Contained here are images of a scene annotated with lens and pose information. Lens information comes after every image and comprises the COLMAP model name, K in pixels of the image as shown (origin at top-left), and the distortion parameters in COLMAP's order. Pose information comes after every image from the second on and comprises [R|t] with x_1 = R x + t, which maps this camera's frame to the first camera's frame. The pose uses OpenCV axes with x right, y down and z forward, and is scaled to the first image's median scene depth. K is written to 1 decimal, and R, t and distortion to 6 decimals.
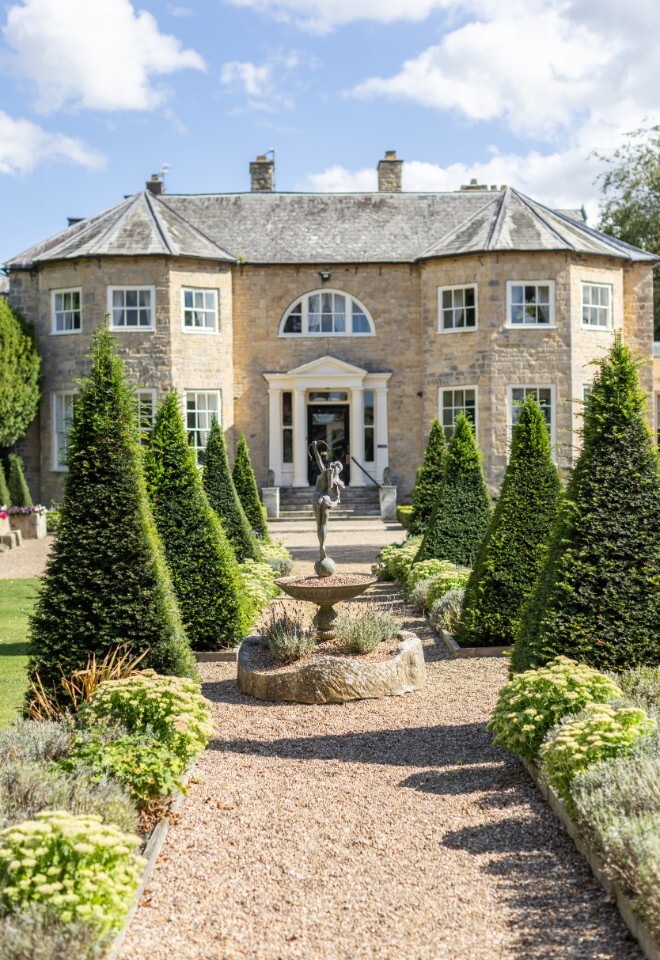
lens RADIAL K [[1429.3, 0, 330.0], [0, 1429.3, 480.0], [0, 0, 1]] dist [-0.011717, 0.033619]
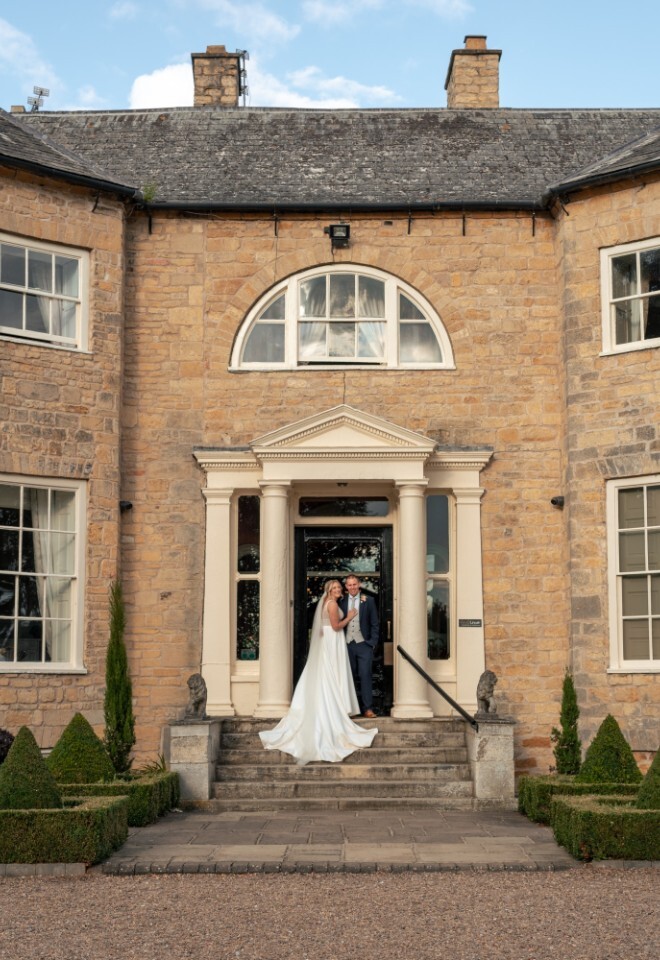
lens RADIAL K [[1429.3, 0, 330.0], [0, 1429.3, 480.0], [0, 0, 1]] dist [-0.011717, 0.033619]
pose [[0.999777, 0.008768, -0.019193, 0.003029], [-0.011627, 0.987946, -0.154360, 0.000346], [0.017608, 0.154549, 0.987828, 0.582754]]
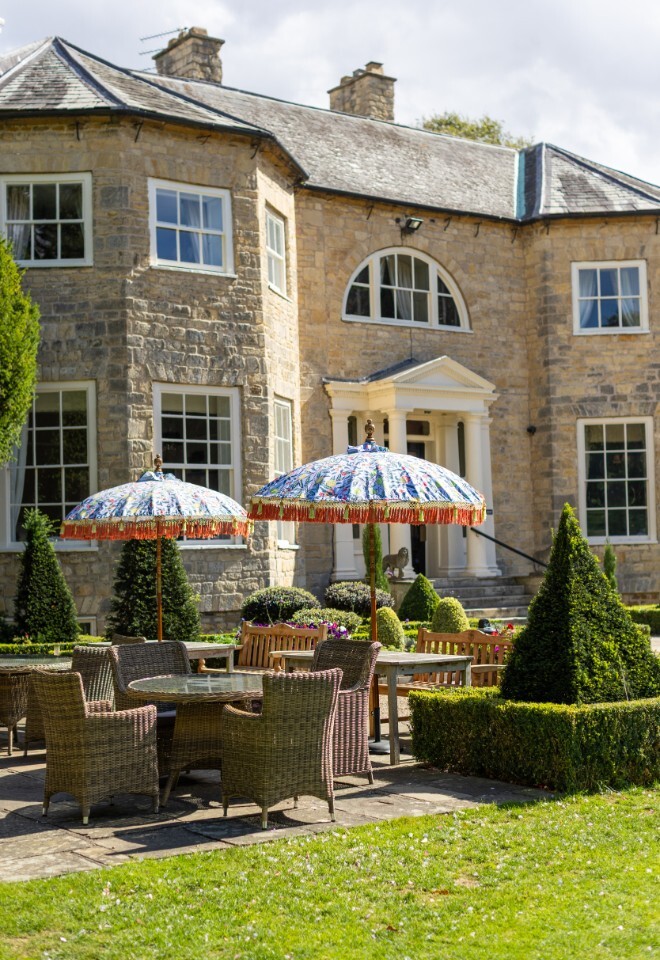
lens RADIAL K [[1429.3, 0, 330.0], [0, 1429.3, 480.0], [0, 0, 1]] dist [-0.011717, 0.033619]
pose [[0.816515, 0.027701, 0.576659, -0.376030], [0.019161, 0.996998, -0.075024, 0.007476], [-0.577006, 0.072307, 0.813533, 0.547486]]
